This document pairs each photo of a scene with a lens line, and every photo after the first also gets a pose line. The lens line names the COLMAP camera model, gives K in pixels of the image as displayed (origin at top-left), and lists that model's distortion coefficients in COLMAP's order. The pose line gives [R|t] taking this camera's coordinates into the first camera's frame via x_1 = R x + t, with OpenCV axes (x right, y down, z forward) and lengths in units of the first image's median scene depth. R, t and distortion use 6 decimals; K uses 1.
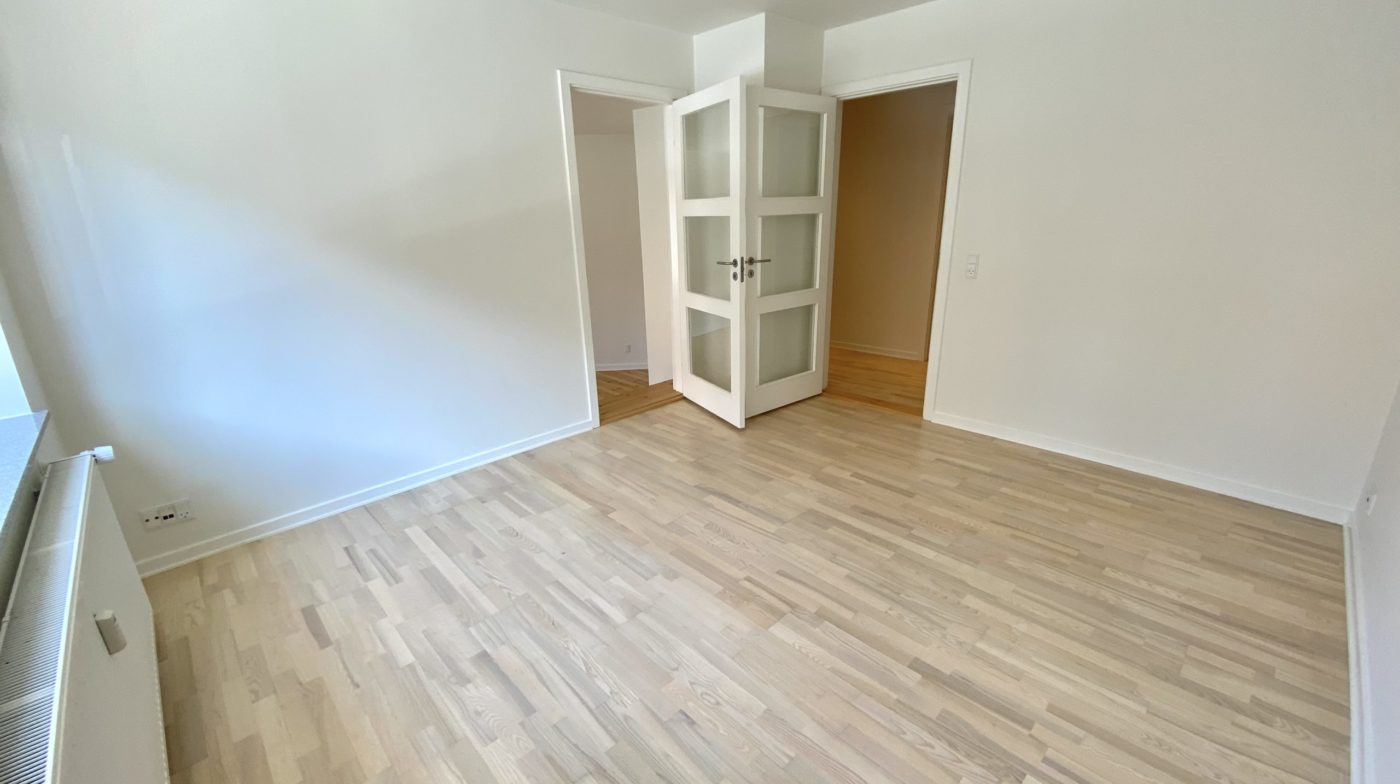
lens RADIAL K [[569.3, 0, 700.0], [0, 569.3, 392.0], [0, 0, 1]] dist [0.017747, -0.018692]
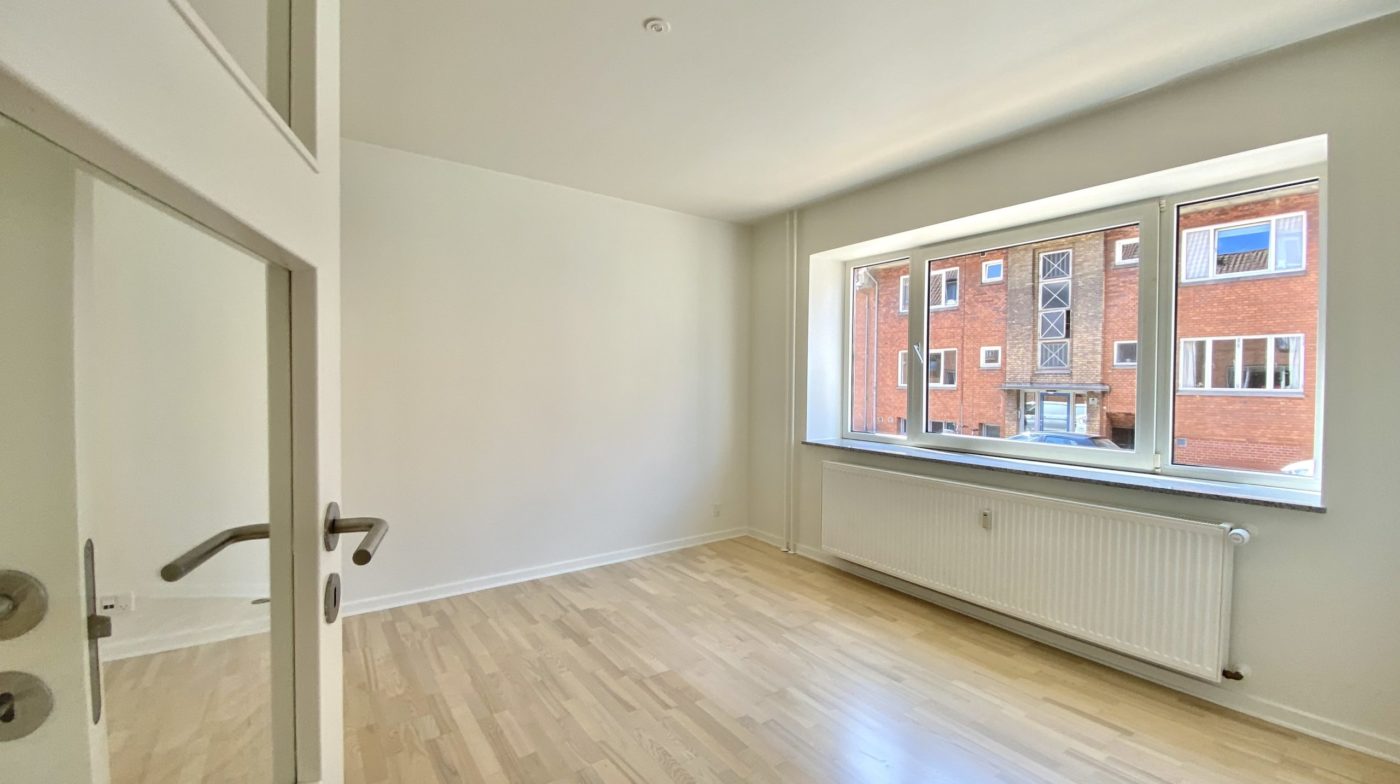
lens RADIAL K [[577.0, 0, 700.0], [0, 577.0, 392.0], [0, 0, 1]] dist [0.027975, -0.029941]
pose [[-0.988830, 0.013651, 0.148424, -0.139543], [0.060694, 0.946375, 0.317318, -0.546181], [-0.136133, 0.322782, -0.936632, 1.944541]]
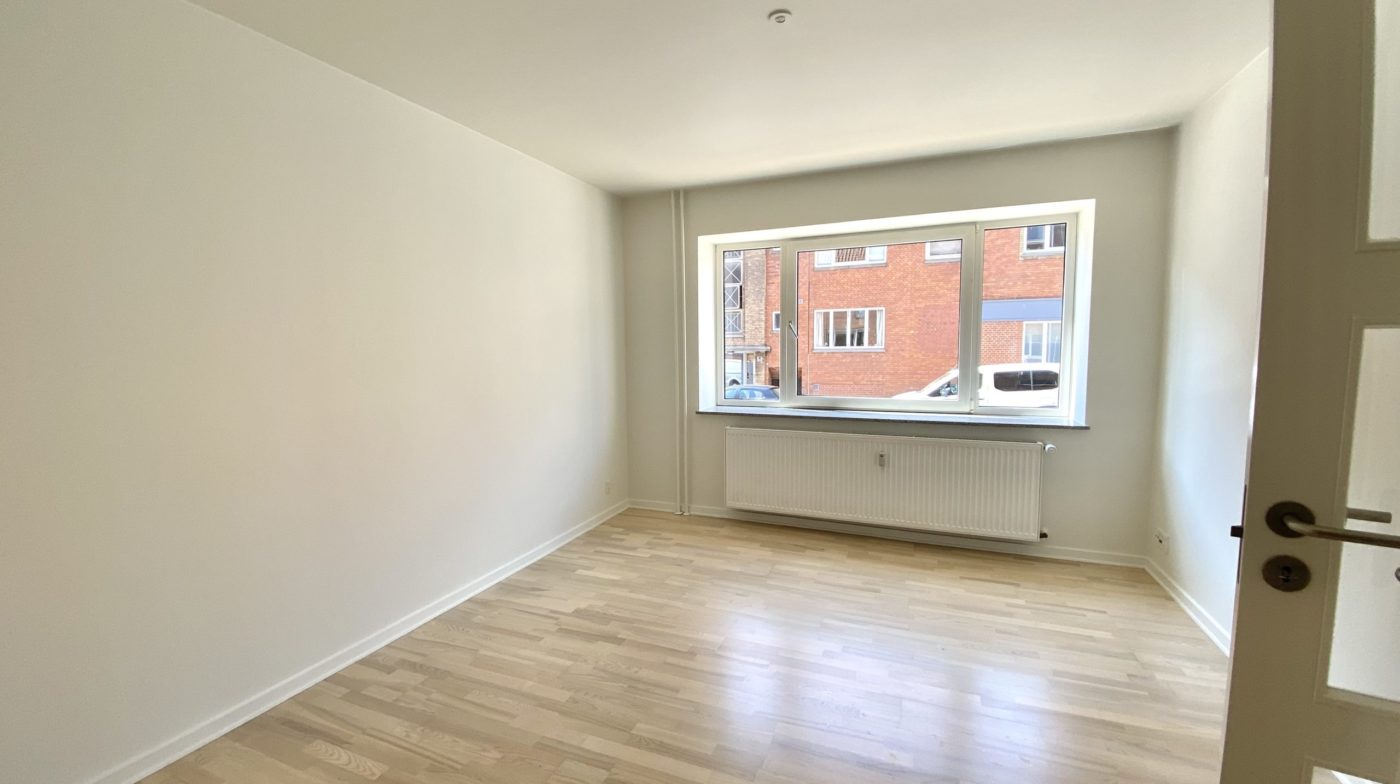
lens RADIAL K [[569.3, 0, 700.0], [0, 569.3, 392.0], [0, 0, 1]] dist [0.017747, -0.018692]
pose [[-0.912372, 0.072271, -0.402931, 0.651751], [-0.089477, 0.925285, 0.368567, -0.581353], [0.399463, 0.372323, -0.837738, 1.838083]]
